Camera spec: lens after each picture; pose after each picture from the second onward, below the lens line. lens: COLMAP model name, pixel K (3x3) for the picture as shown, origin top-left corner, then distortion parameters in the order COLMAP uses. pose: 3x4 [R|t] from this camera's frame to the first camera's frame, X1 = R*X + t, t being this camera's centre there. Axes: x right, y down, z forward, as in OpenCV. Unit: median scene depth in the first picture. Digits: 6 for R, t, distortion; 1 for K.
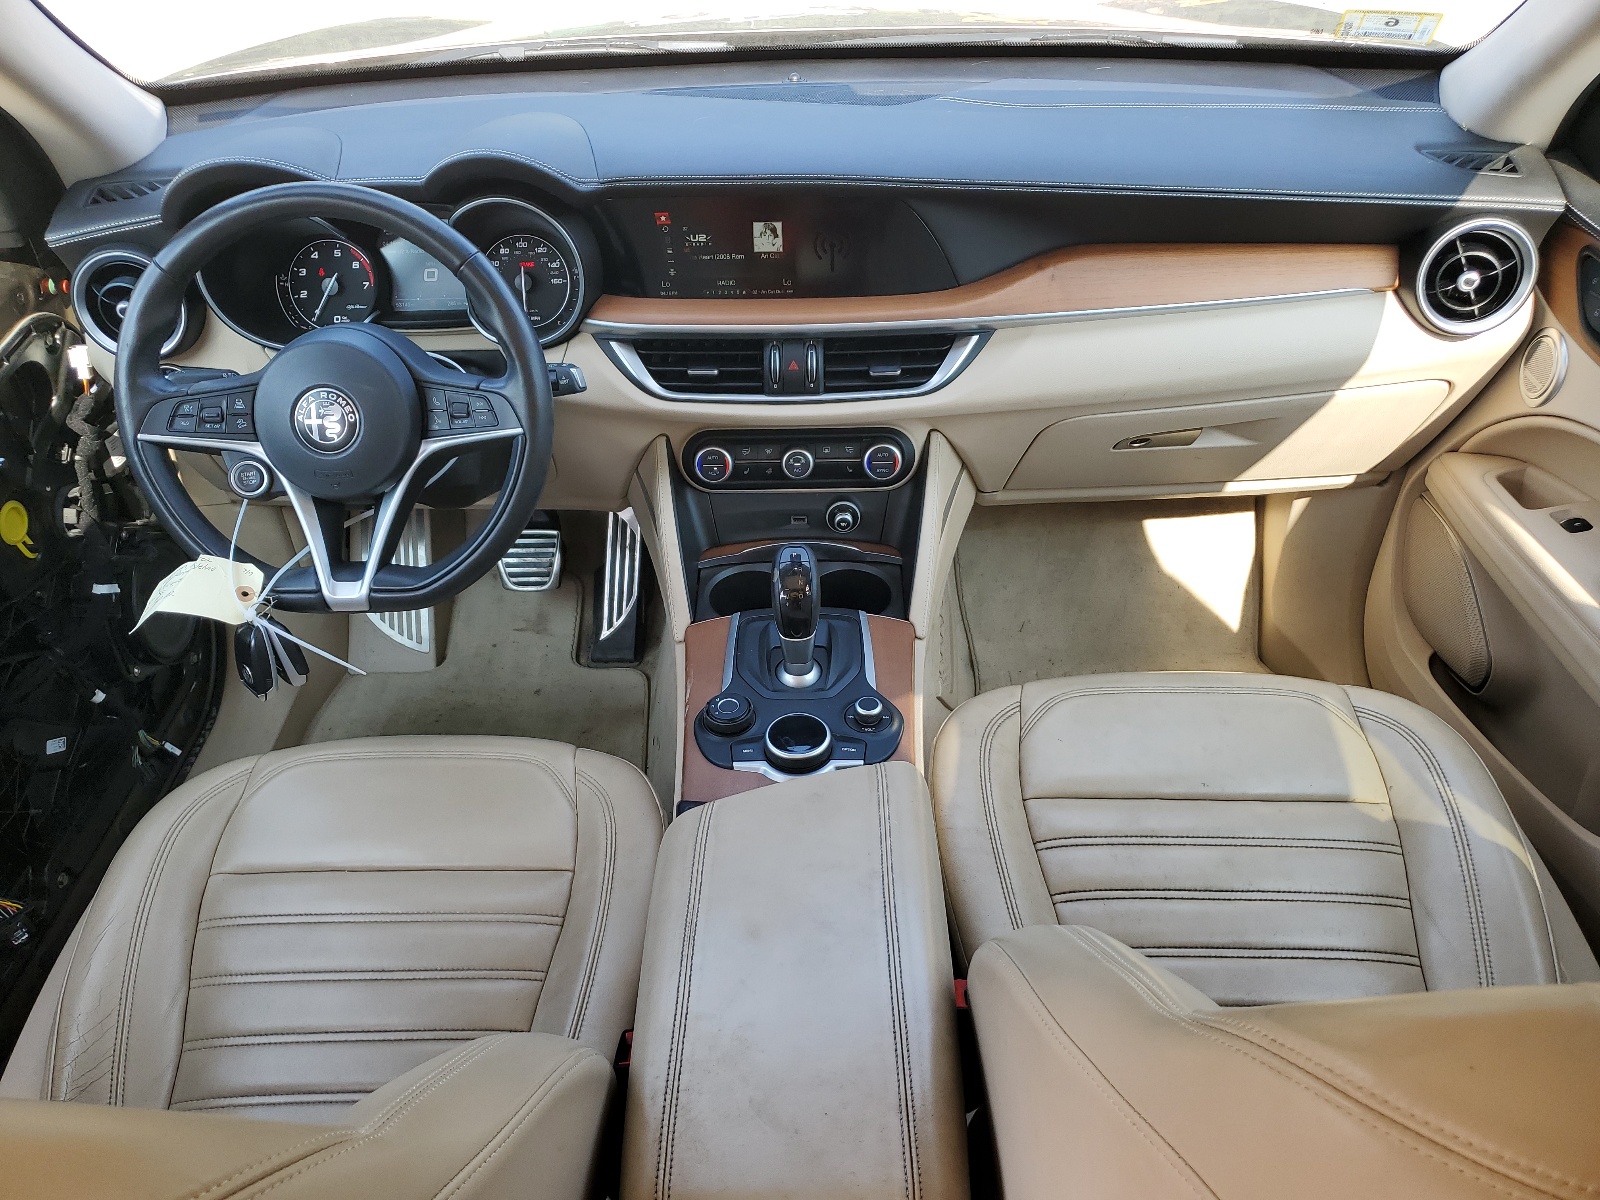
lens RADIAL K [[1202.0, 0, 805.7], [0, 1202.0, 602.2], [0, 0, 1]] dist [-0.004422, -0.001700]
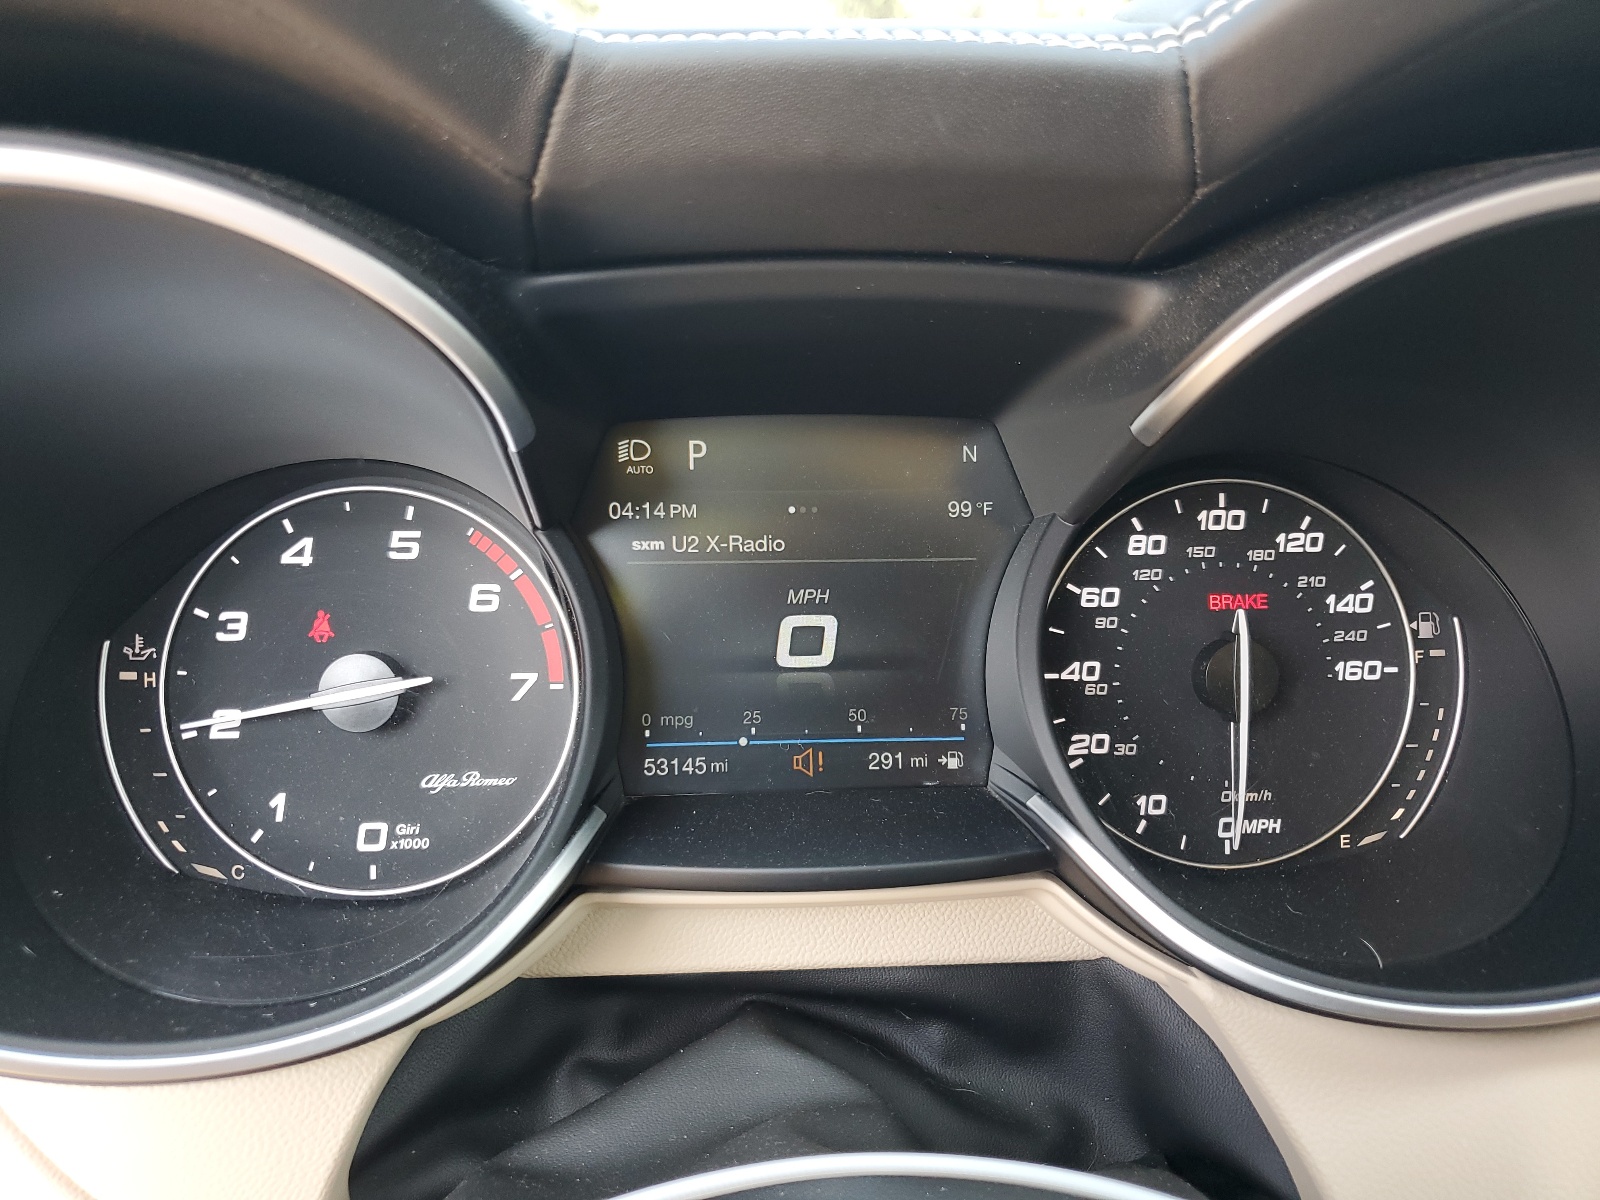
lens RADIAL K [[1202.0, 0, 797.0], [0, 1202.0, 592.4], [0, 0, 1]] dist [-0.004422, -0.001700]
pose [[0.995986, 0.007121, 0.089221, -0.337345], [0.016223, 0.965956, -0.258197, -0.223557], [-0.088023, 0.258608, 0.961964, 0.781424]]
